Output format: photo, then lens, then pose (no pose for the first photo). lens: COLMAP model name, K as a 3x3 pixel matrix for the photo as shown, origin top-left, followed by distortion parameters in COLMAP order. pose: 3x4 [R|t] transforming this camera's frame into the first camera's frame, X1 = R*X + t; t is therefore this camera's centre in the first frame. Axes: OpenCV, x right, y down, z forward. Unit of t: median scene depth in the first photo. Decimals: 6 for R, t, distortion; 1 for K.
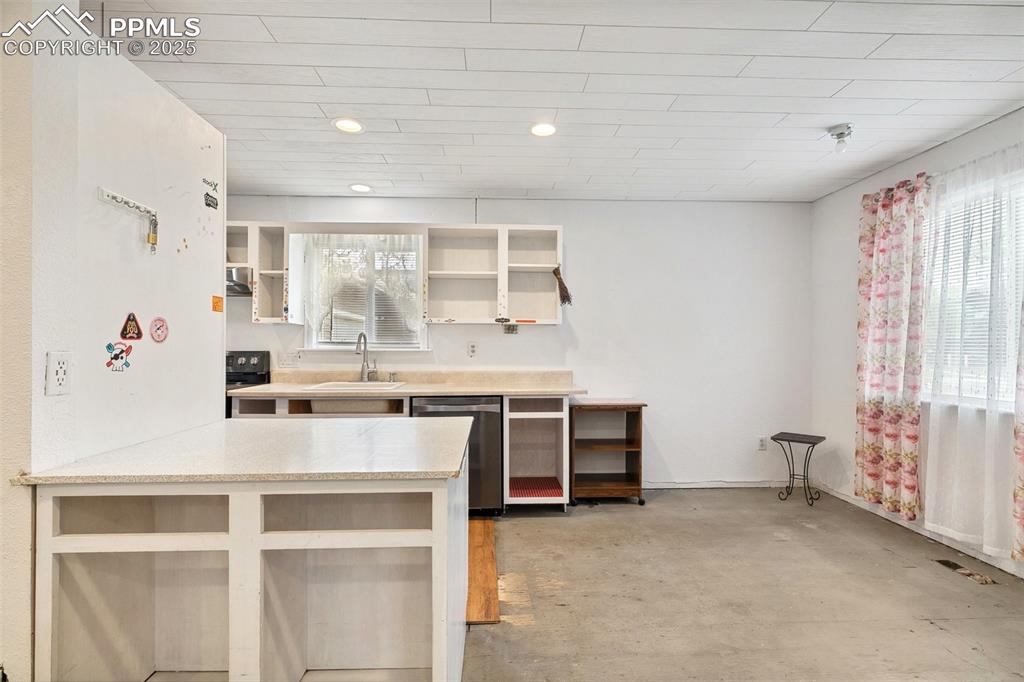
lens RADIAL K [[455.3, 0, 509.5], [0, 455.3, 343.2], [0, 0, 1]] dist [0.004280, 0.000437]
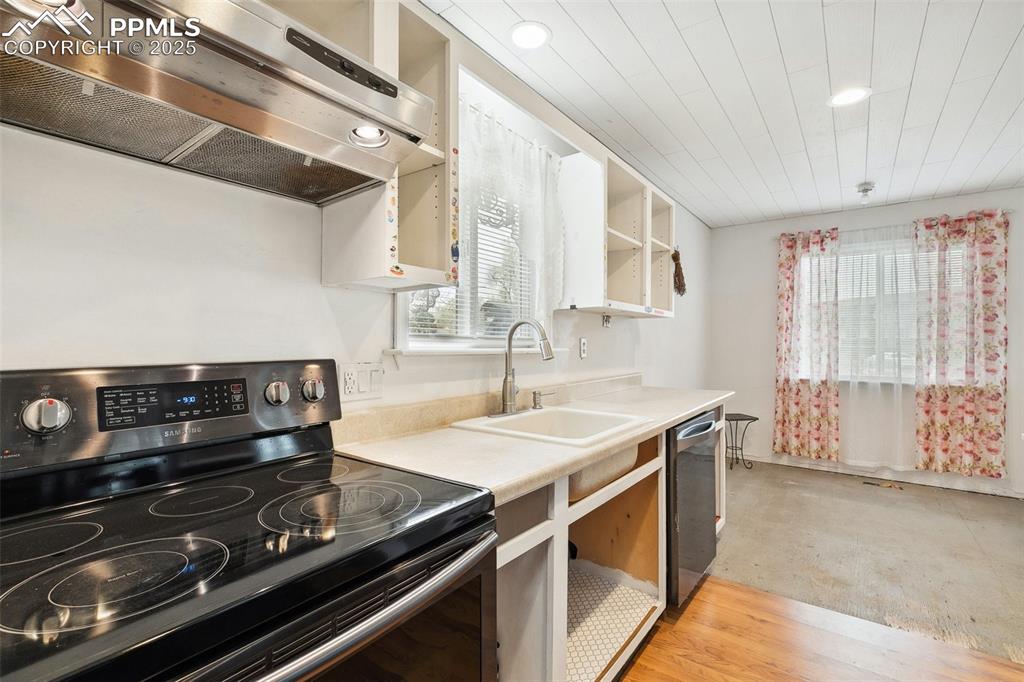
lens RADIAL K [[462.8, 0, 512.0], [0, 462.8, 341.0], [0, 0, 1]] dist [0.004406, 0.000891]
pose [[0.628237, 0.002776, 0.778017, -0.772242], [-0.008223, 0.999961, 0.003072, 0.001287], [-0.777978, -0.008328, 0.628236, 0.712666]]
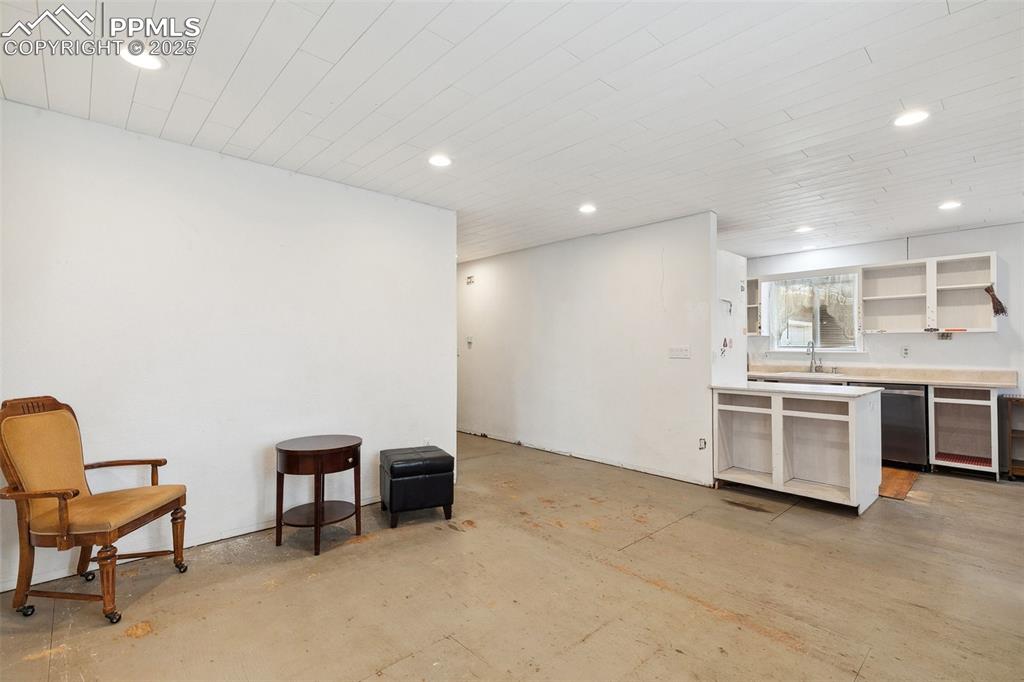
lens RADIAL K [[467.4, 0, 512.0], [0, 467.4, 341.0], [0, 0, 1]] dist [0.000154, 0.000074]
pose [[0.650813, -0.012126, -0.759141, 0.227374], [0.004083, 0.999914, -0.012472, -0.006206], [0.759227, 0.005017, 0.650807, -0.828631]]
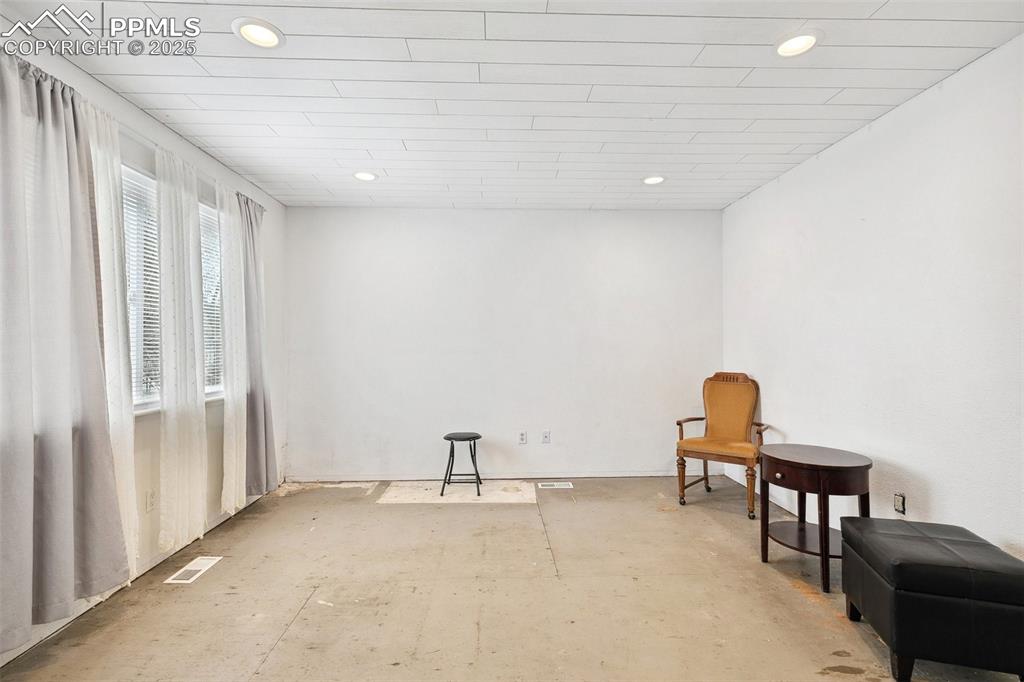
lens RADIAL K [[455.3, 0, 509.5], [0, 455.3, 343.2], [0, 0, 1]] dist [0.004280, 0.000437]
pose [[-0.999973, 0.001154, 0.007245, -0.192968], [0.001110, 0.999981, -0.006076, -0.001365], [-0.007252, -0.006067, -0.999955, 0.179931]]
